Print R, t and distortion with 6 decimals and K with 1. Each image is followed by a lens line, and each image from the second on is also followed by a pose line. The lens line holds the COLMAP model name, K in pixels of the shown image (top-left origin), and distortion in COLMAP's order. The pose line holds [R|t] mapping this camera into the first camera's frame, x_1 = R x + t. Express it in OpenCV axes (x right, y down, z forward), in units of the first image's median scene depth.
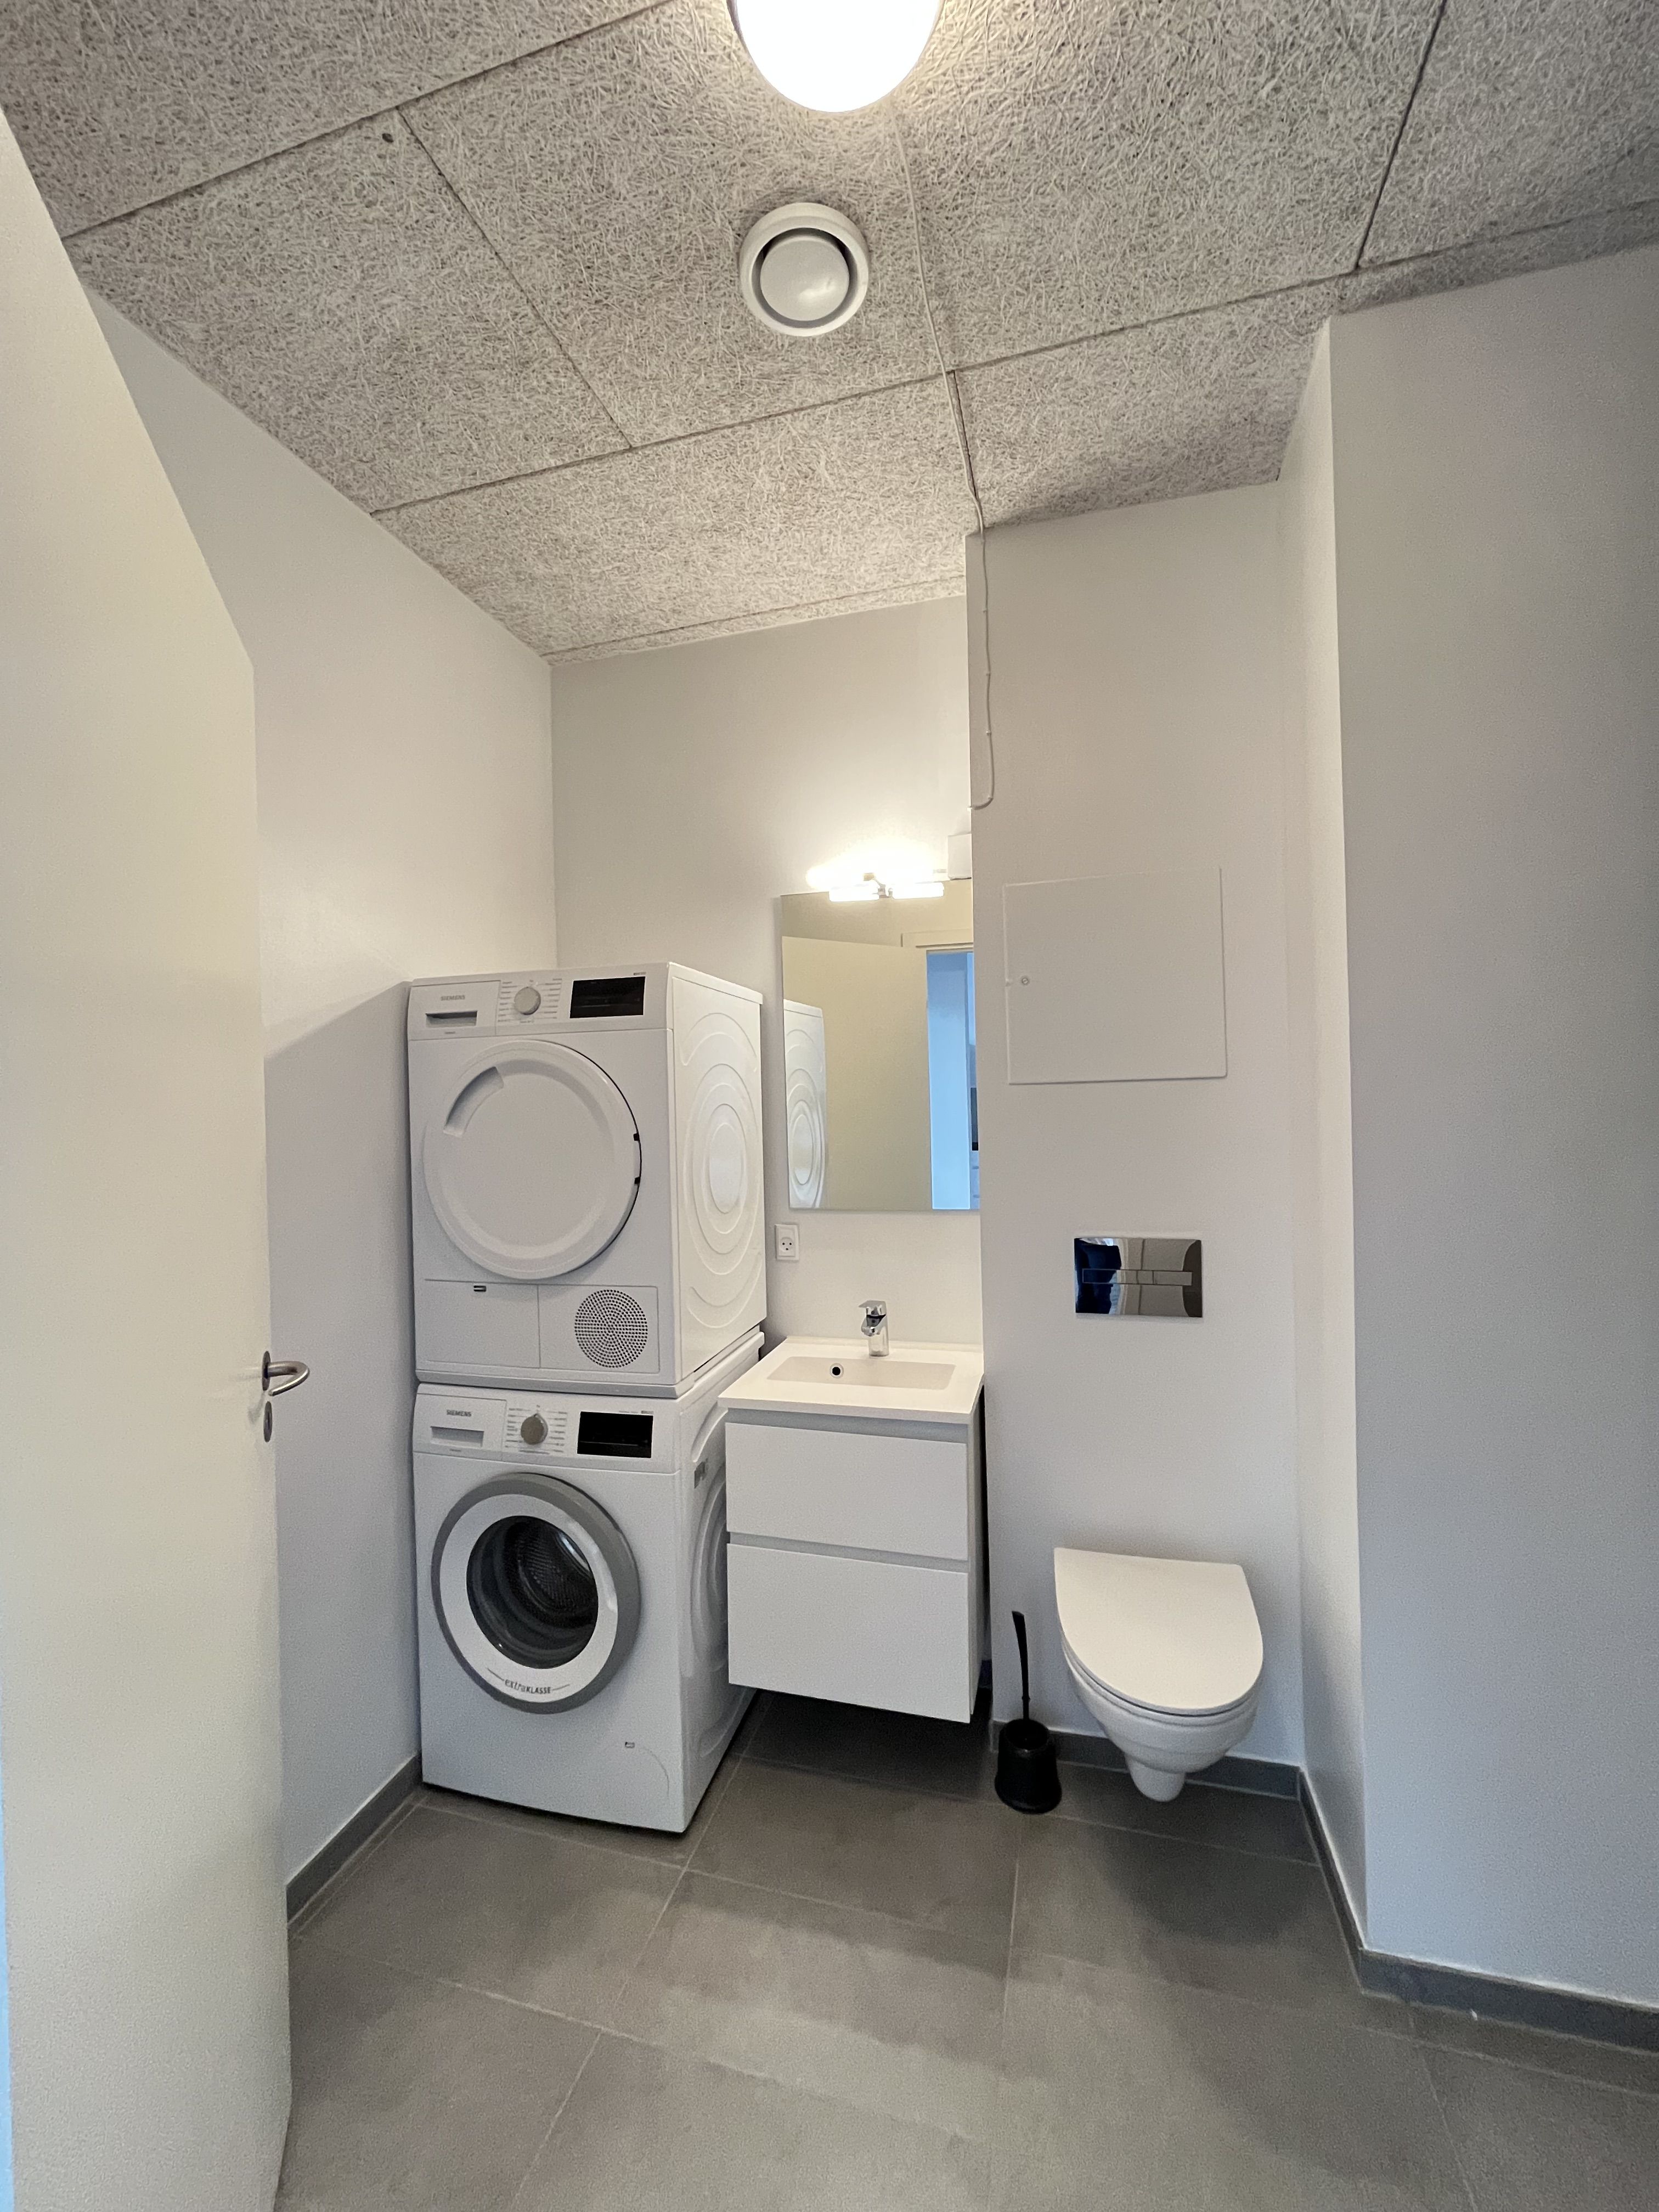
lens RADIAL K [[894.4, 0, 829.5], [0, 894.4, 1106.0], [0, 0, 1]] dist [-0.002602, -0.000317]
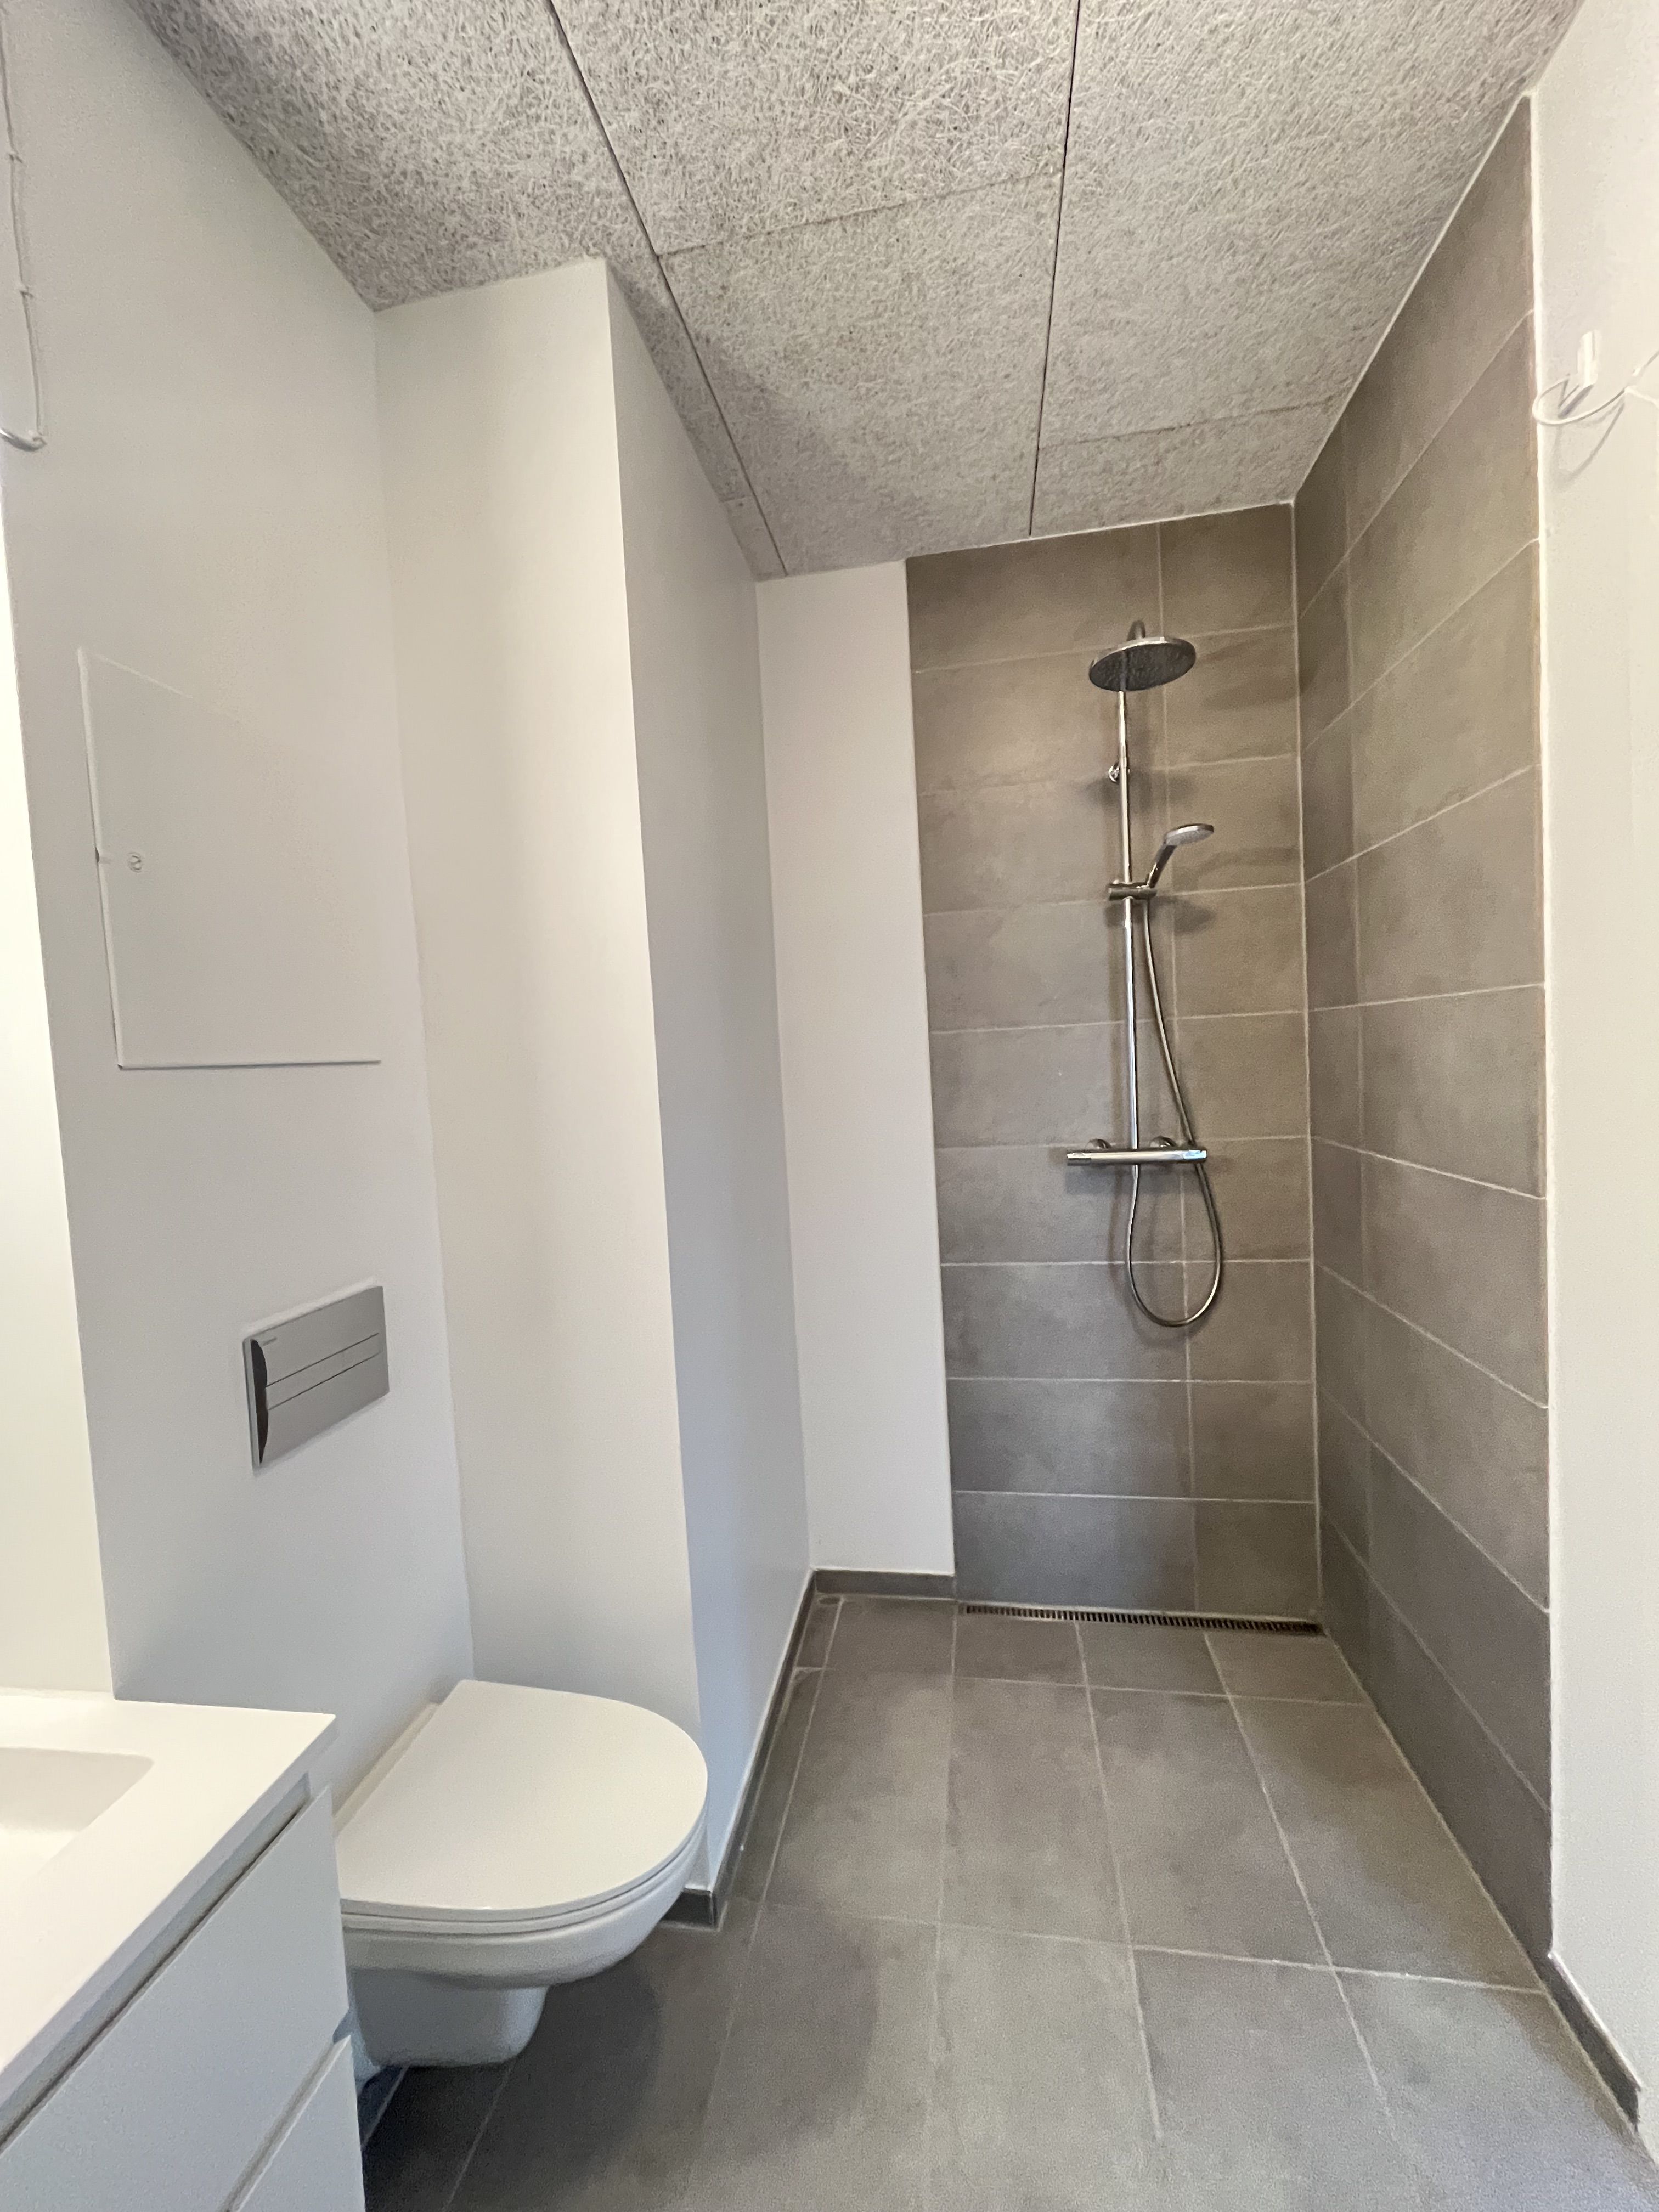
lens RADIAL K [[894.4, 0, 829.5], [0, 894.4, 1106.0], [0, 0, 1]] dist [-0.002602, -0.000317]
pose [[-0.097521, -0.024032, 0.994943, -0.417592], [0.070073, 0.997062, 0.030952, 0.009766], [-0.992764, 0.072737, -0.095550, 0.874397]]
